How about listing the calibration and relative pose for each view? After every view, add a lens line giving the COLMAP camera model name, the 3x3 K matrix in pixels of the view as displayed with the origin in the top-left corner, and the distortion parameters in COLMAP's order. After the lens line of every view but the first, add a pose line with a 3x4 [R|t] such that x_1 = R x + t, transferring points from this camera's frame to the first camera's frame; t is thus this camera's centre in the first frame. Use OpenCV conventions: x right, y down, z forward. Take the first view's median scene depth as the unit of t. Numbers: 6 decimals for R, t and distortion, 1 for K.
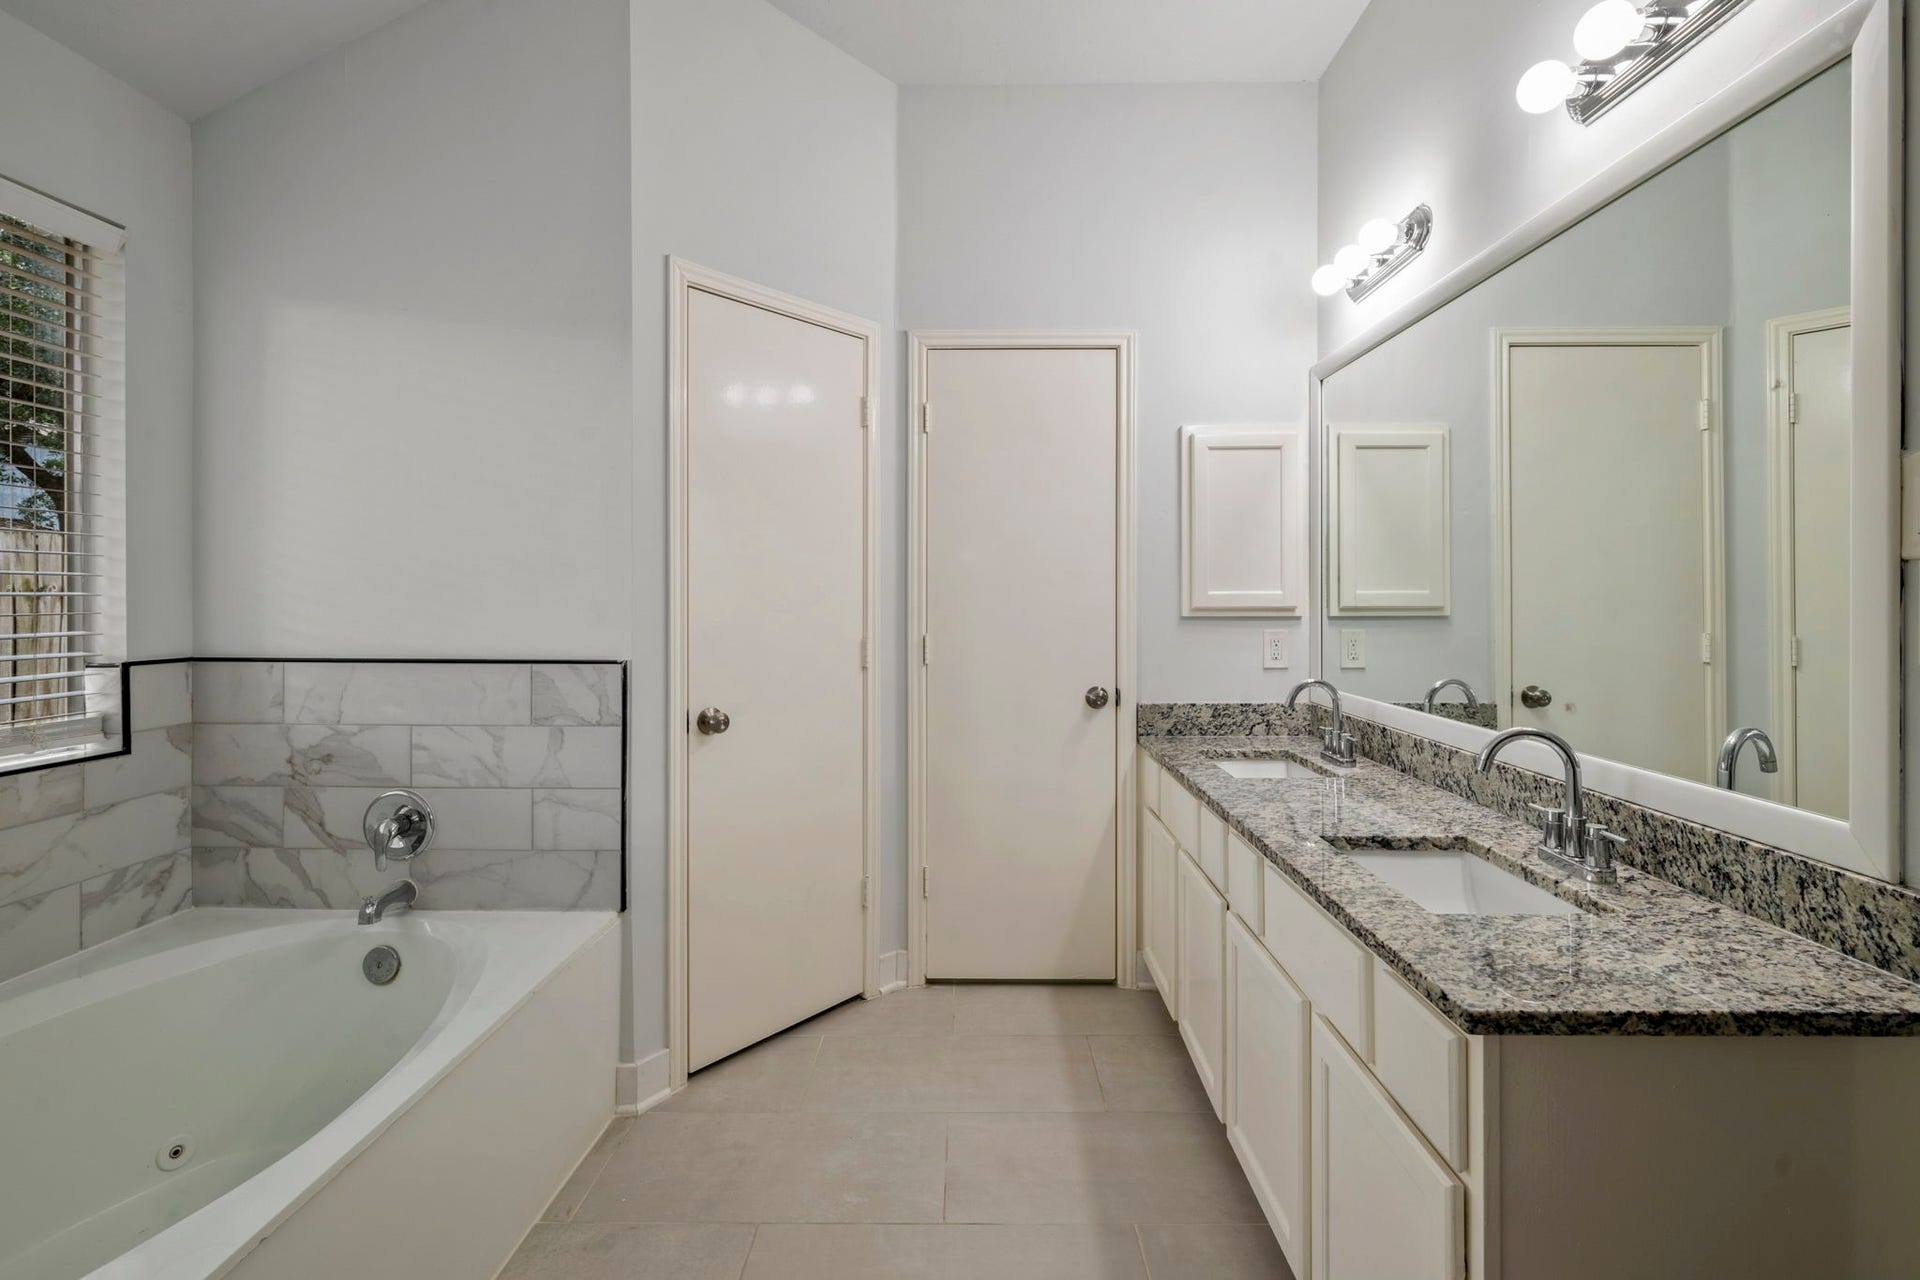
lens RADIAL K [[917.7, 0, 959.6], [0, 917.7, 584.5], [0, 0, 1]] dist [-0.000045, -0.000172]
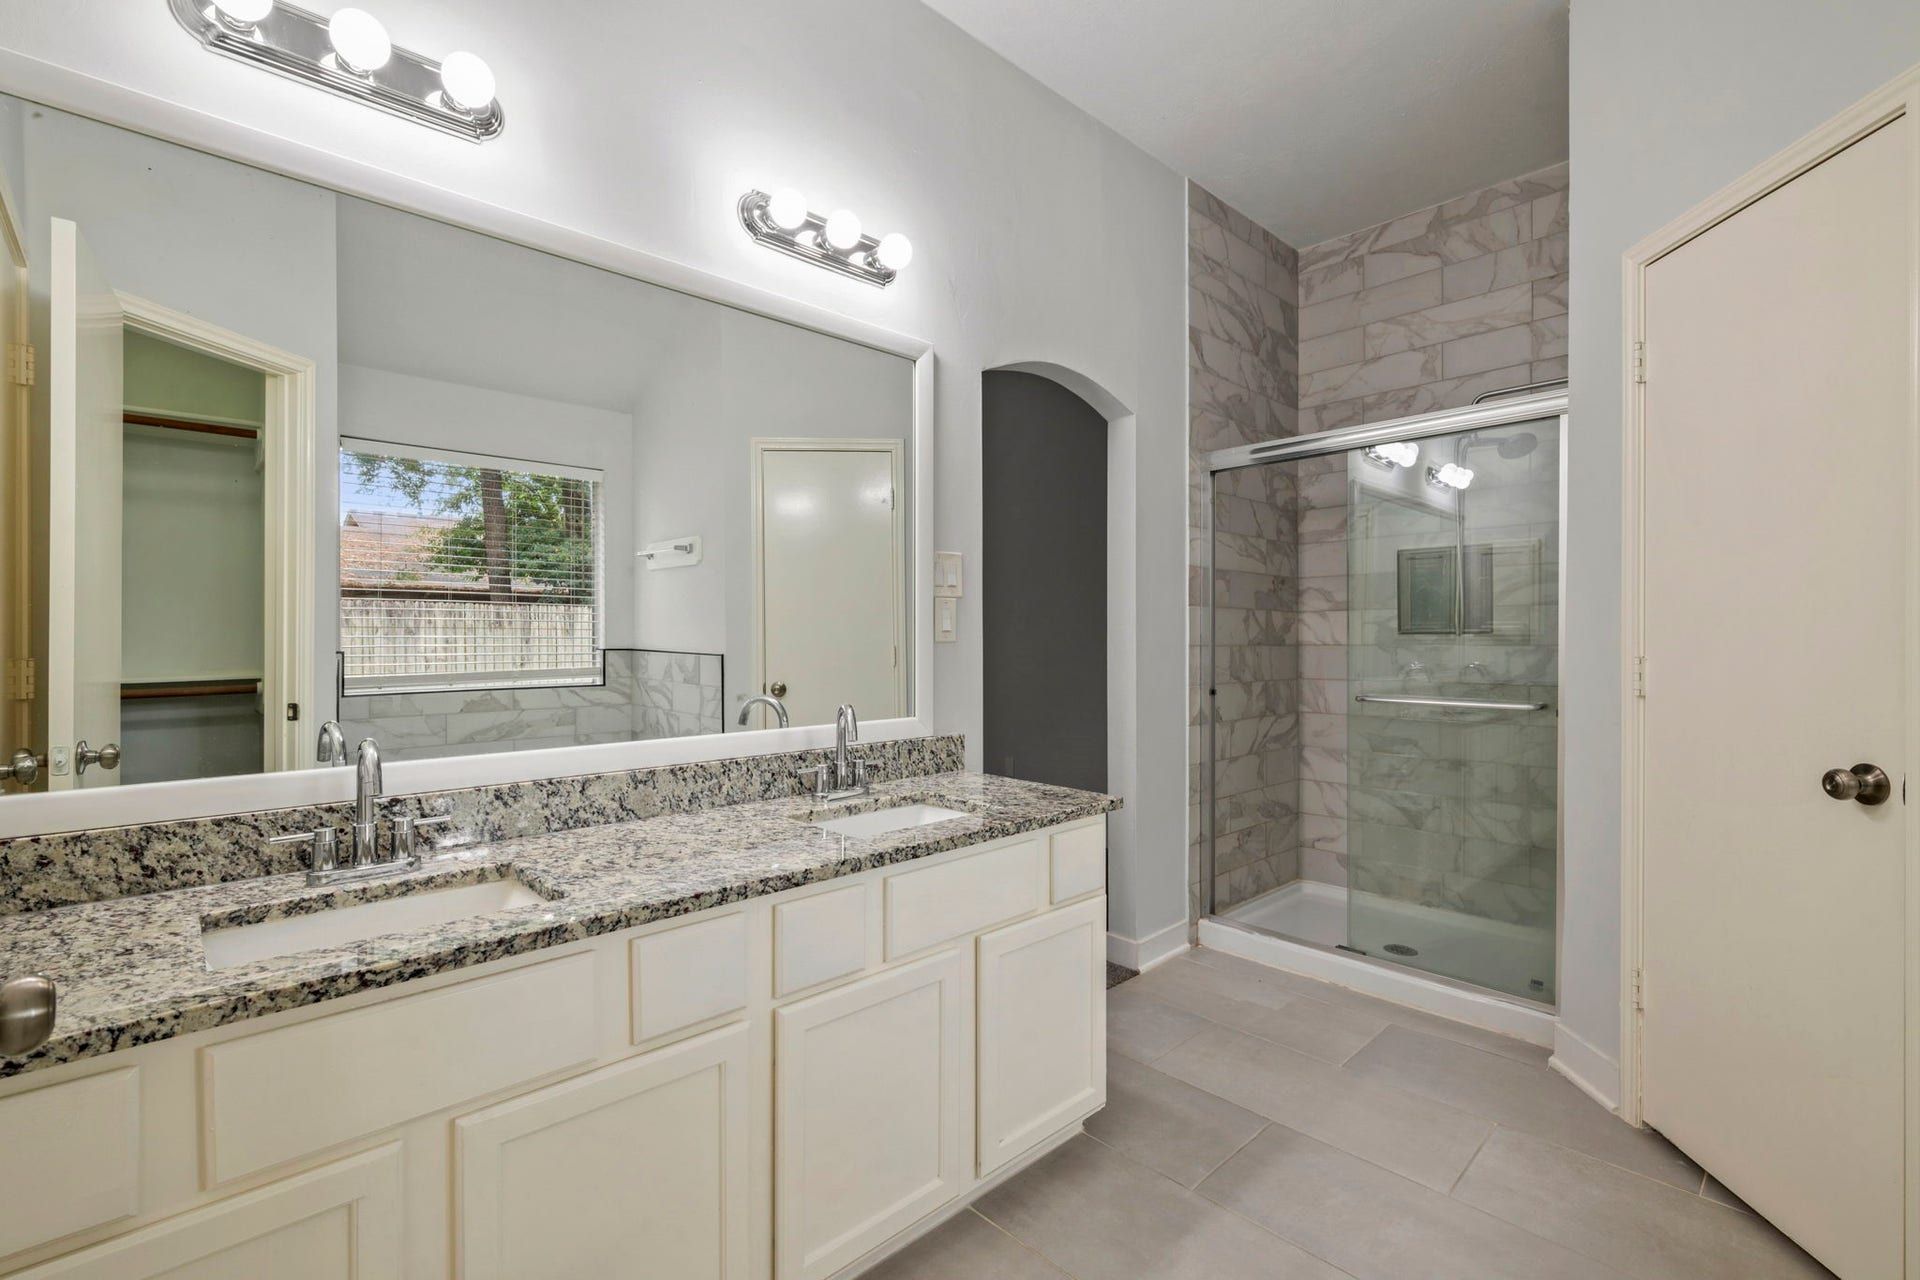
lens RADIAL K [[859.5, 0, 968.4], [0, 859.5, 641.5], [0, 0, 1]] dist [0.000989, -0.000156]
pose [[-0.706314, -0.001038, 0.707898, -0.406926], [-0.002747, 0.999995, -0.001274, 0.065289], [-0.707894, -0.002844, -0.706313, 1.763123]]
